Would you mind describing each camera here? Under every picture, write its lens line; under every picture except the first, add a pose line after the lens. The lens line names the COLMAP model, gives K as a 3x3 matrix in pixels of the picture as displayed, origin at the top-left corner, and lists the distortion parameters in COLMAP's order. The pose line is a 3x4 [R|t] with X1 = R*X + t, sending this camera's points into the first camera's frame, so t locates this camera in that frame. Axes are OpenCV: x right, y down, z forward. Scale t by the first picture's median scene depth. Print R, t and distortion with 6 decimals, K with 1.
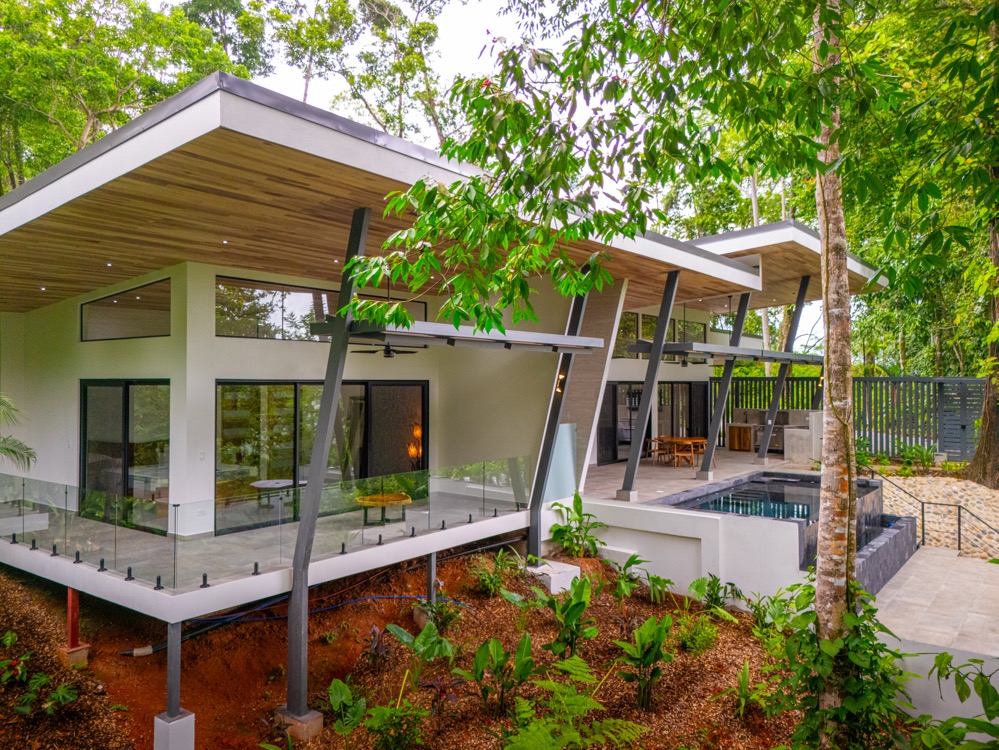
lens RADIAL K [[733.7, 0, 498.6], [0, 733.7, 373.1], [0, 0, 1]] dist [0.011164, -0.021768]
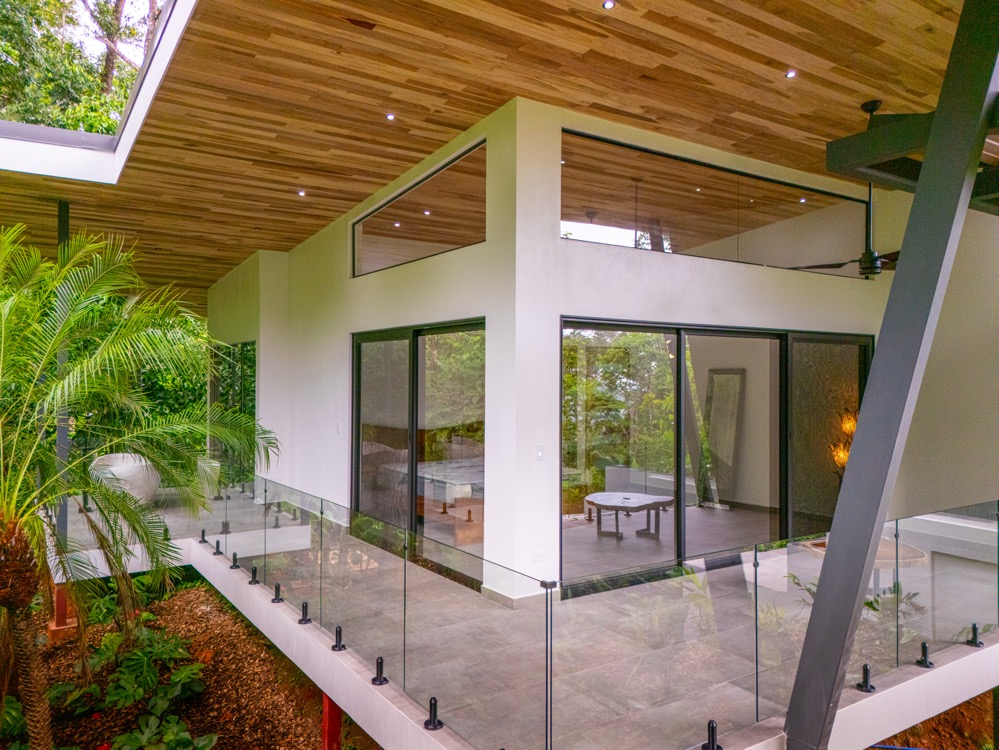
lens RADIAL K [[733.7, 0, 500.8], [0, 733.7, 376.3], [0, 0, 1]] dist [0.011164, -0.021768]
pose [[0.944560, 0.002120, -0.328332, -0.220351], [0.001759, 0.999932, 0.011519, 0.042950], [0.328335, -0.011458, 0.944492, 0.411066]]
